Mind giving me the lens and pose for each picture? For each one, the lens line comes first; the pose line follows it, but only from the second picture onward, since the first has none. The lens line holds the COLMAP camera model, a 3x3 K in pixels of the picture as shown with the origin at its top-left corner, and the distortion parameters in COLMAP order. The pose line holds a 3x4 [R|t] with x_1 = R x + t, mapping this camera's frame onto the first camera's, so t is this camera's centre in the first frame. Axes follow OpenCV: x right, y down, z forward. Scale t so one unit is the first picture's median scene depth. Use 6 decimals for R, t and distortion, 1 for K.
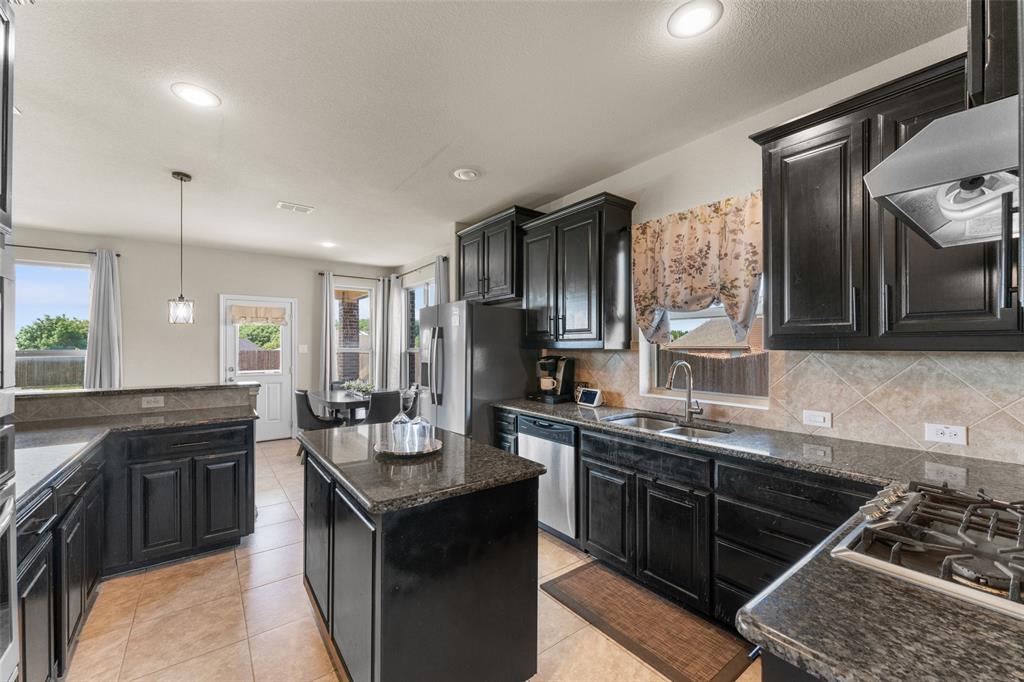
lens RADIAL K [[407.4, 0, 510.7], [0, 407.4, 347.4], [0, 0, 1]] dist [0.001022, 0.000056]
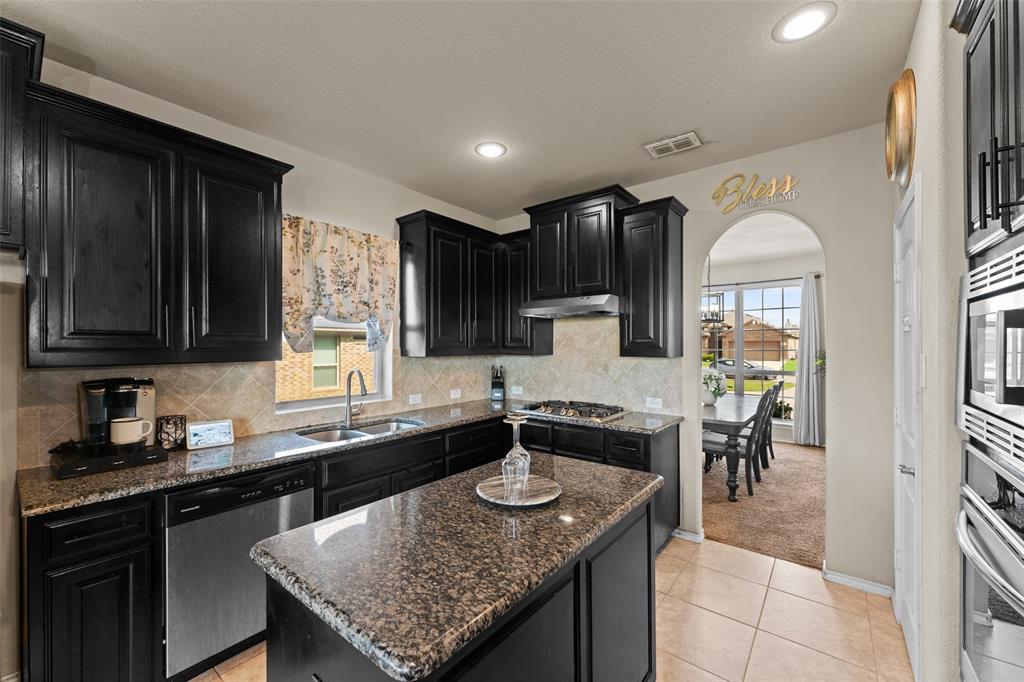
lens RADIAL K [[405.8, 0, 505.4], [0, 405.8, 345.8], [0, 0, 1]] dist [0.000433, 0.000073]
pose [[-0.249195, 0.002341, 0.968451, -0.600857], [0.004138, 0.999991, -0.001352, -0.020098], [-0.968445, 0.003671, -0.249202, 0.731040]]
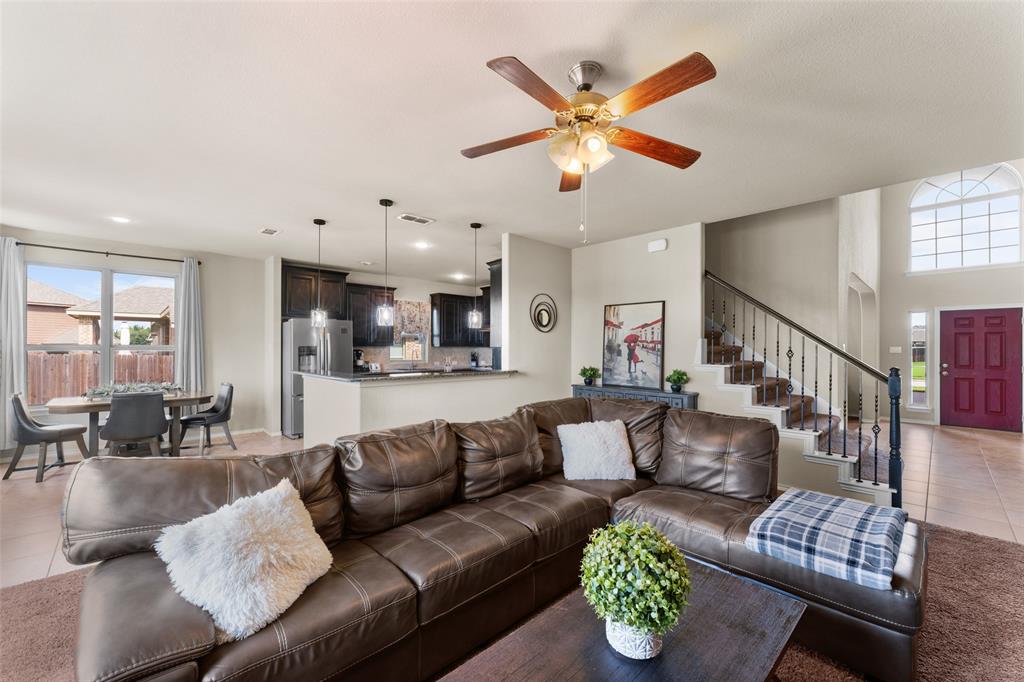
lens RADIAL K [[405.8, 0, 505.4], [0, 405.8, 345.8], [0, 0, 1]] dist [0.000433, 0.000073]
pose [[-0.118111, 0.001050, 0.993000, -2.338486], [-0.003394, 0.999993, -0.001461, 0.003007], [-0.992995, -0.003543, -0.118106, 0.554855]]
